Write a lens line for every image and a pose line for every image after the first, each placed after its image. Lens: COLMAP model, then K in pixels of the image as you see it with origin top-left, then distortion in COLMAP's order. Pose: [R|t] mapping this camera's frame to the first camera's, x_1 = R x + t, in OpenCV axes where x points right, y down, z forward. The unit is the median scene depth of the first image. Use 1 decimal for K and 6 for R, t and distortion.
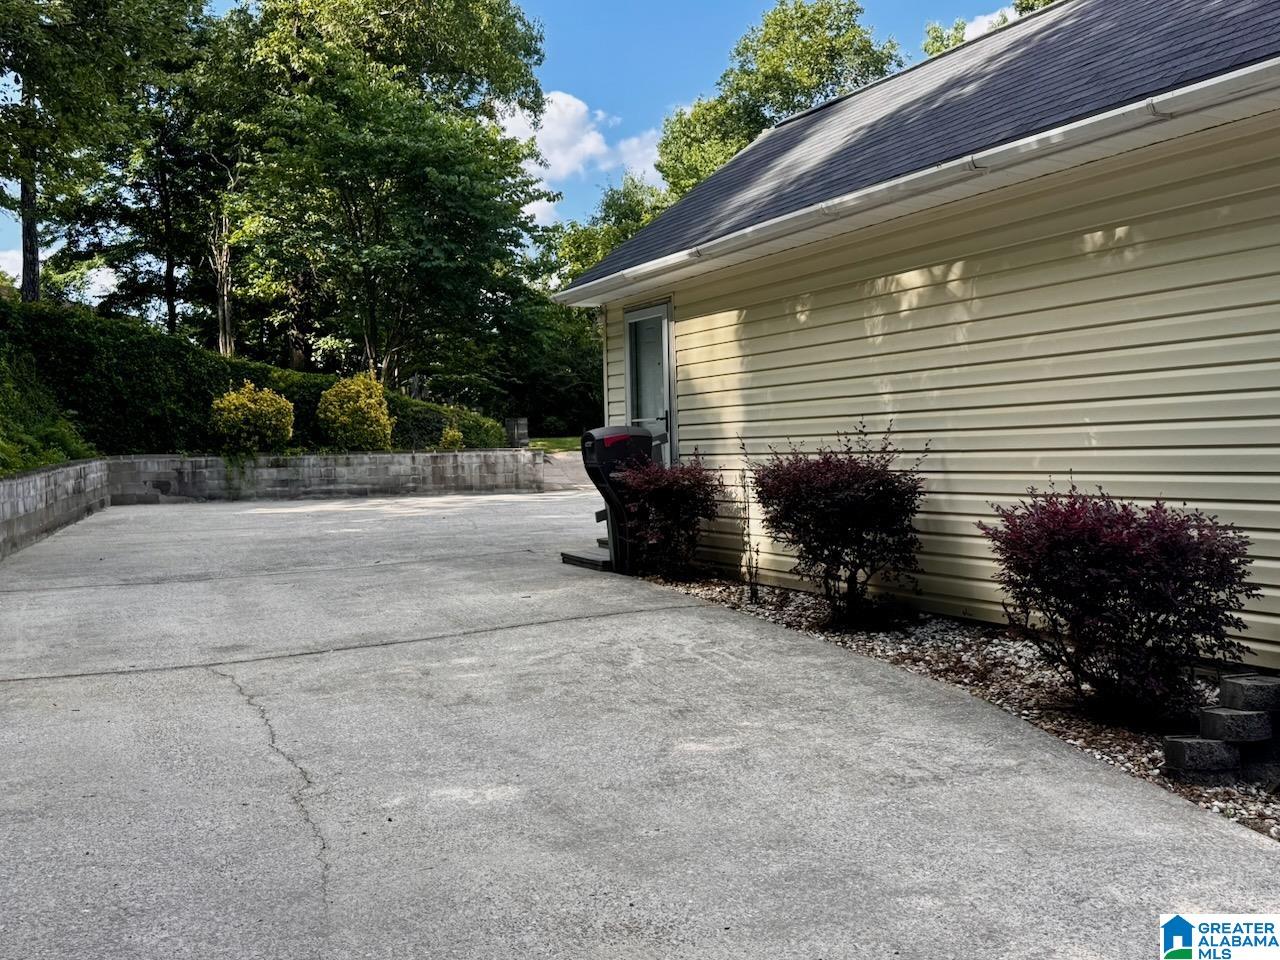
lens RADIAL K [[1326.2, 0, 640.0], [0, 1326.2, 480.0], [0, 0, 1]] dist [0.182317, -0.333974]
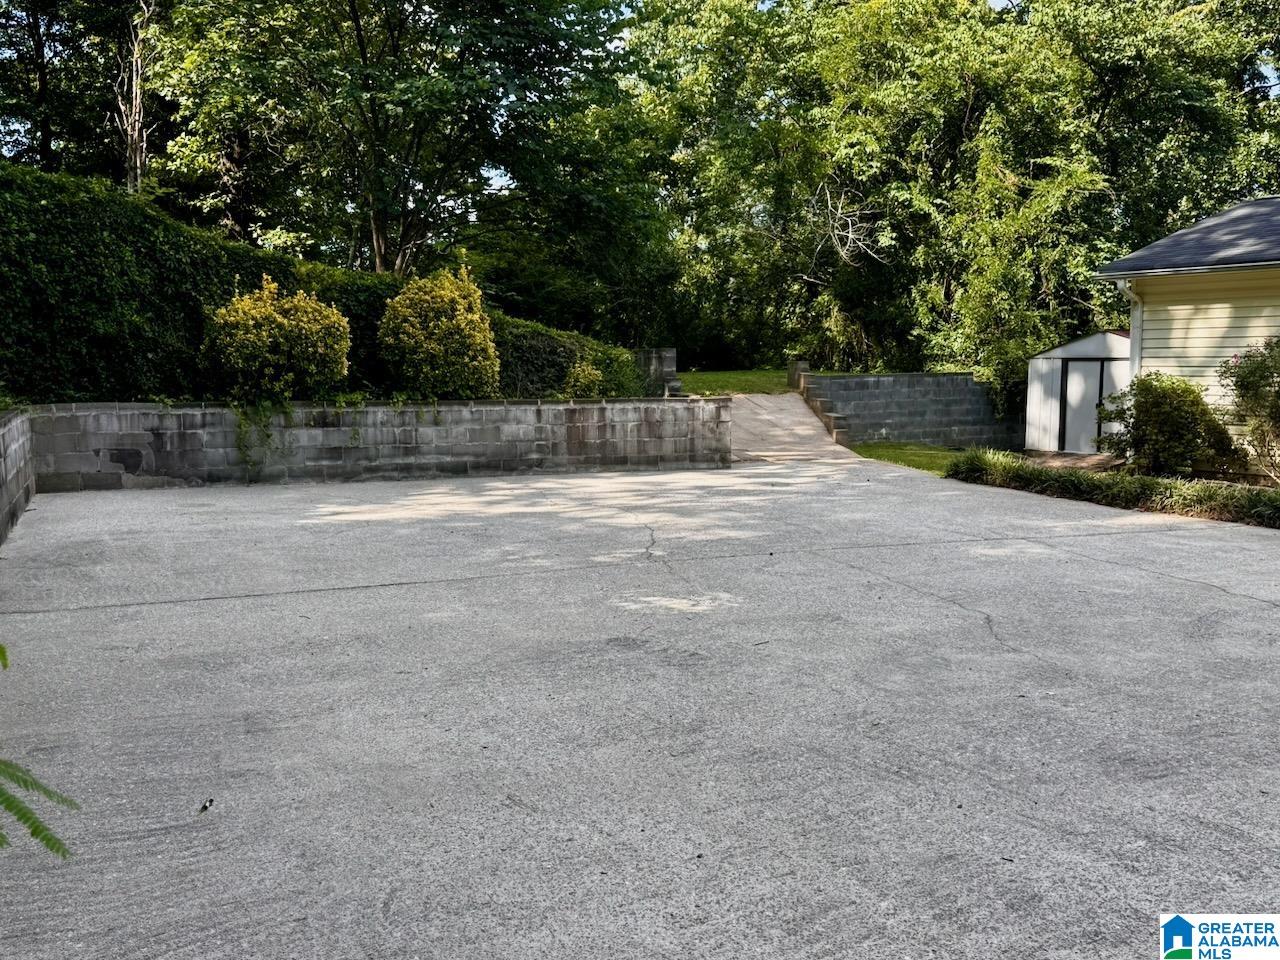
lens RADIAL K [[1326.2, 0, 640.0], [0, 1326.2, 480.0], [0, 0, 1]] dist [0.182317, -0.333974]
pose [[0.994658, 0.007821, 0.102931, -0.063729], [-0.013599, 0.998363, 0.055559, -0.006824], [-0.102328, -0.056662, 0.993136, 0.132392]]
